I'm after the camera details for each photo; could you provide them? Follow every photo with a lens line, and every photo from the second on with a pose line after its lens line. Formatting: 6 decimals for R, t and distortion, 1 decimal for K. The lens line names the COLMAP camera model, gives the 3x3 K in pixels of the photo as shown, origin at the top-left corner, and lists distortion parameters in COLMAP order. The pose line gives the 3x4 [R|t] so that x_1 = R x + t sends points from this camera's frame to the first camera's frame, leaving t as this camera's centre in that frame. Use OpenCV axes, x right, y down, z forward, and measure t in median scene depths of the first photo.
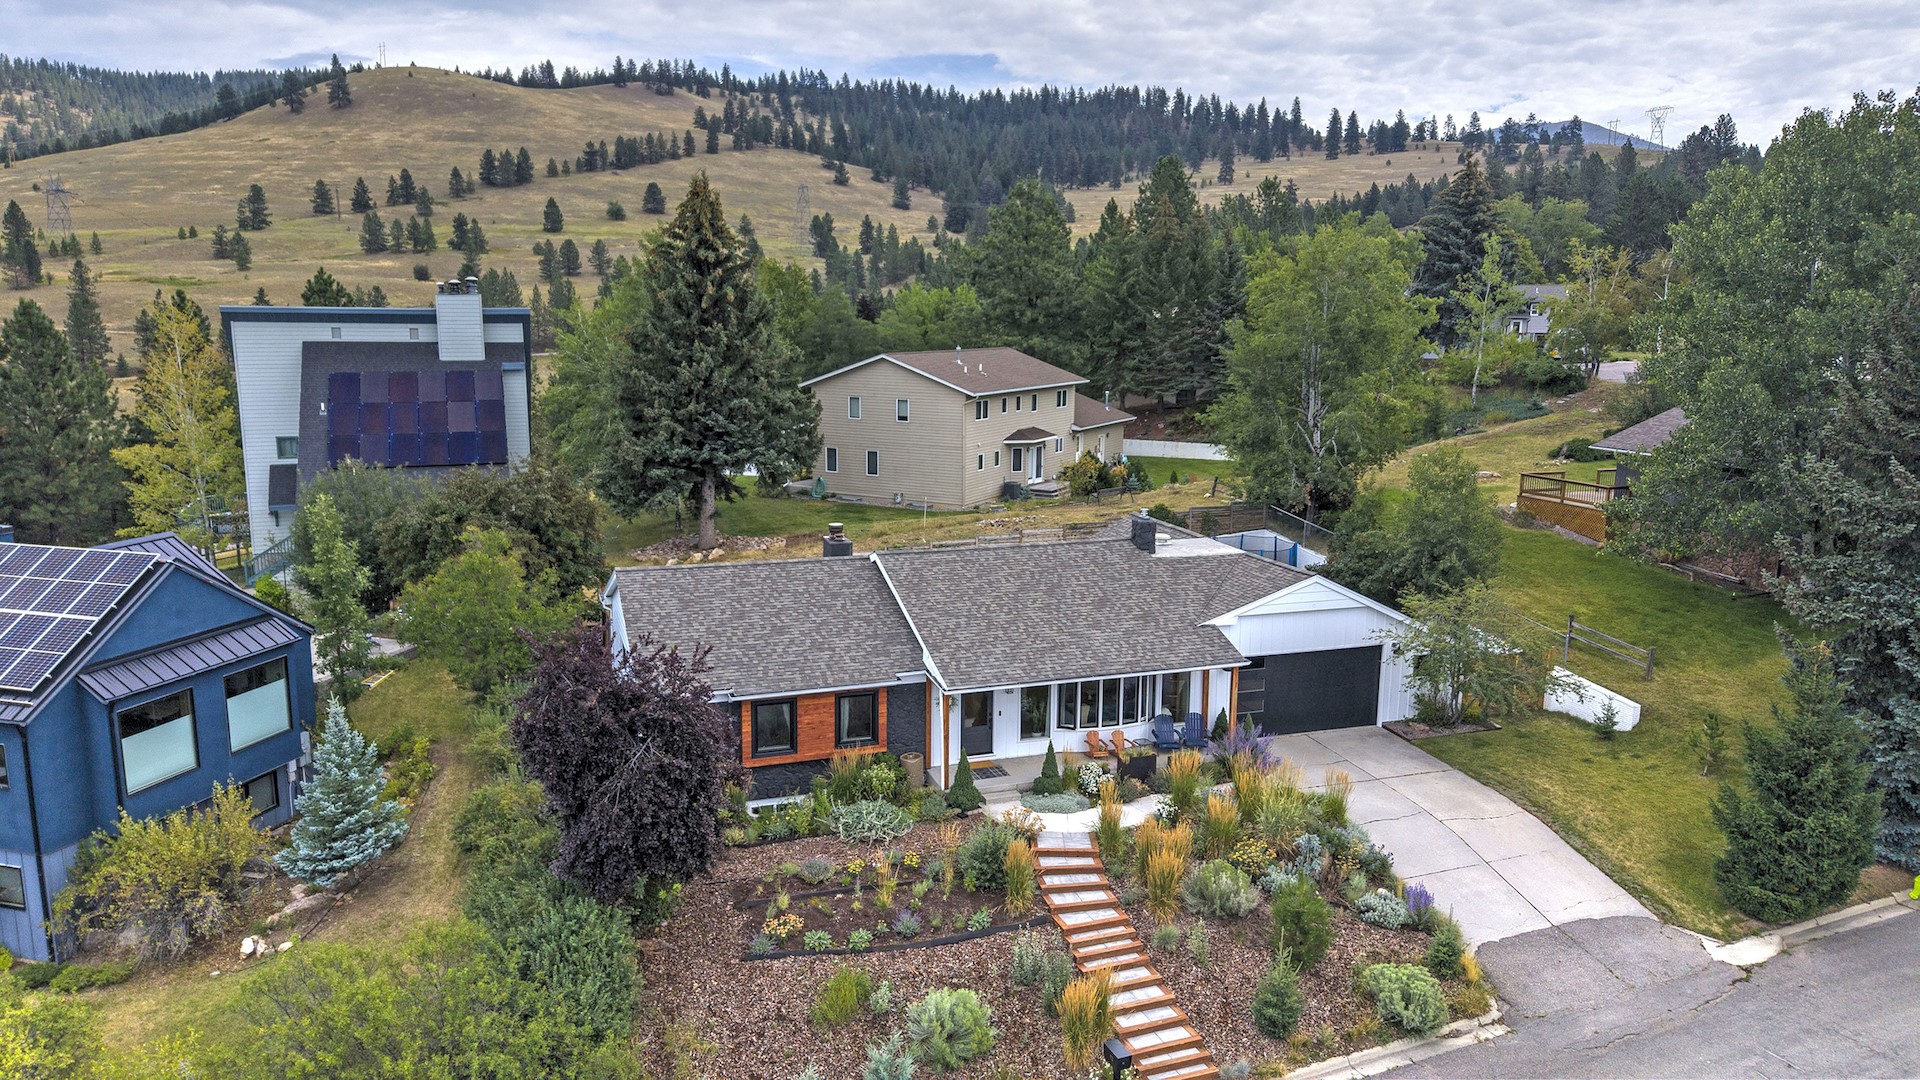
lens RADIAL K [[1284.5, 0, 937.5], [0, 1284.5, 537.3], [0, 0, 1]] dist [0.004792, -0.000868]
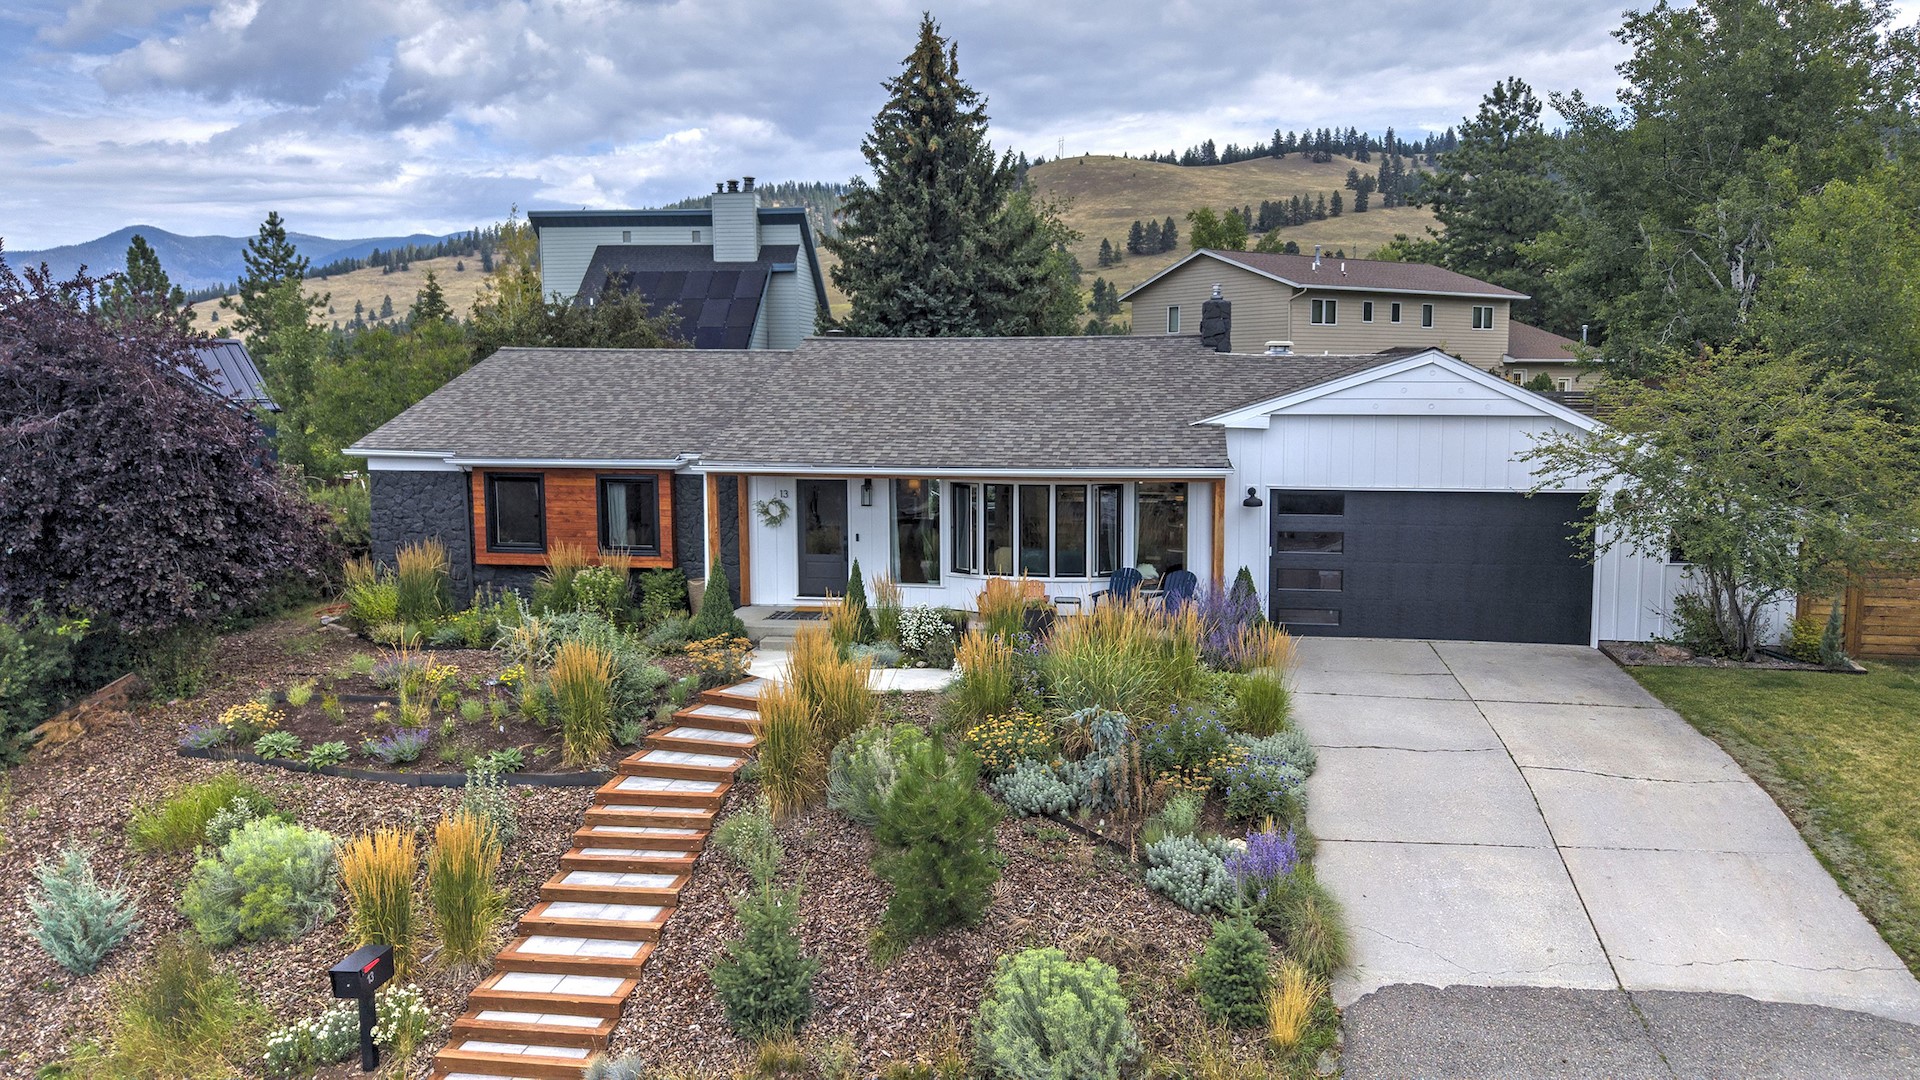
lens RADIAL K [[1293.2, 0, 954.4], [0, 1293.2, 475.0], [0, 0, 1]] dist [0.003928, -0.005522]
pose [[0.882066, 0.027057, -0.470348, 0.414033], [-0.076978, 0.993210, -0.087225, 0.163647], [0.464794, 0.113145, 0.878160, 0.443976]]
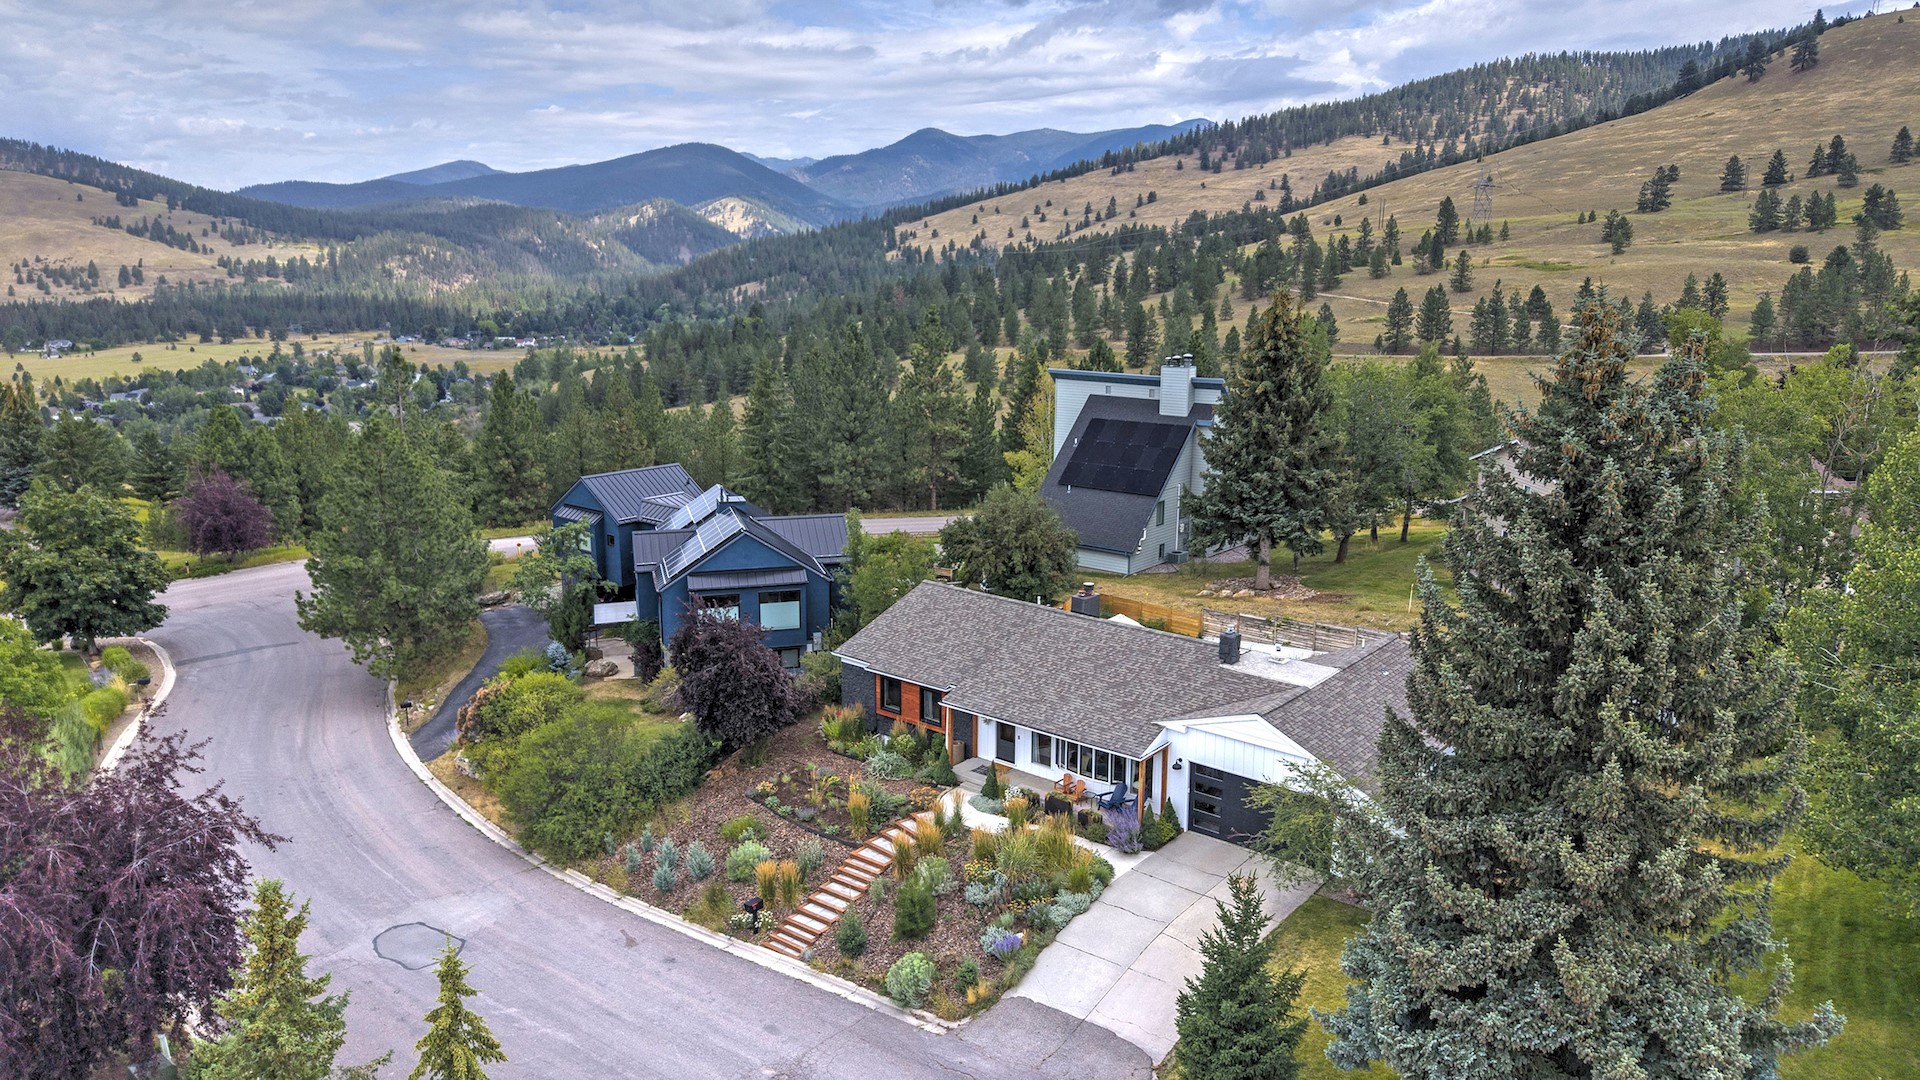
lens RADIAL K [[1293.2, 0, 954.4], [0, 1293.2, 475.0], [0, 0, 1]] dist [0.003928, -0.005522]
pose [[0.517185, 0.132823, -0.845505, 1.185914], [-0.150152, 0.986644, 0.063149, -0.227466], [0.842600, 0.094295, 0.530221, 0.172030]]
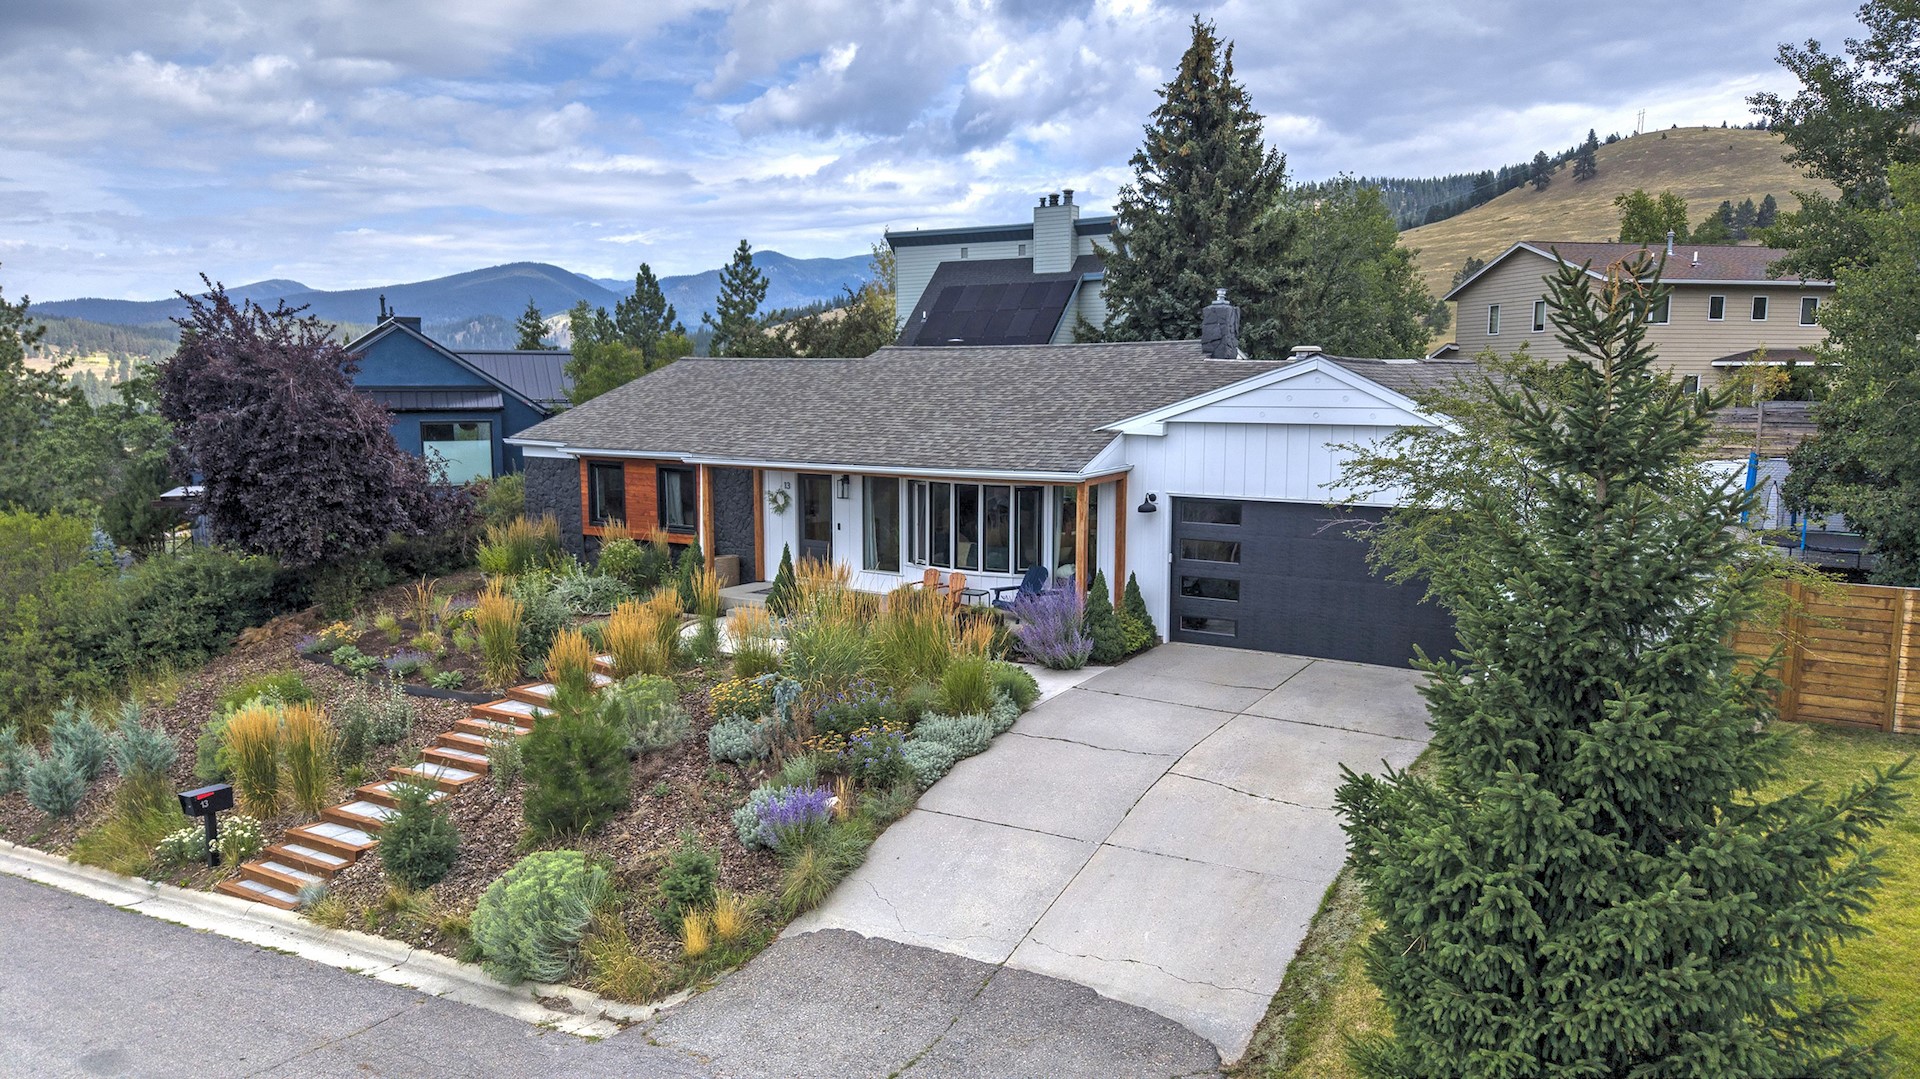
lens RADIAL K [[1271.7, 0, 968.1], [0, 1271.7, 543.2], [0, 0, 1]] dist [0.009838, -0.006089]
pose [[0.627973, 0.091472, -0.772841, 0.682546], [-0.135746, 0.990719, 0.006959, 0.135124], [0.766305, 0.100540, 0.634562, 0.601803]]
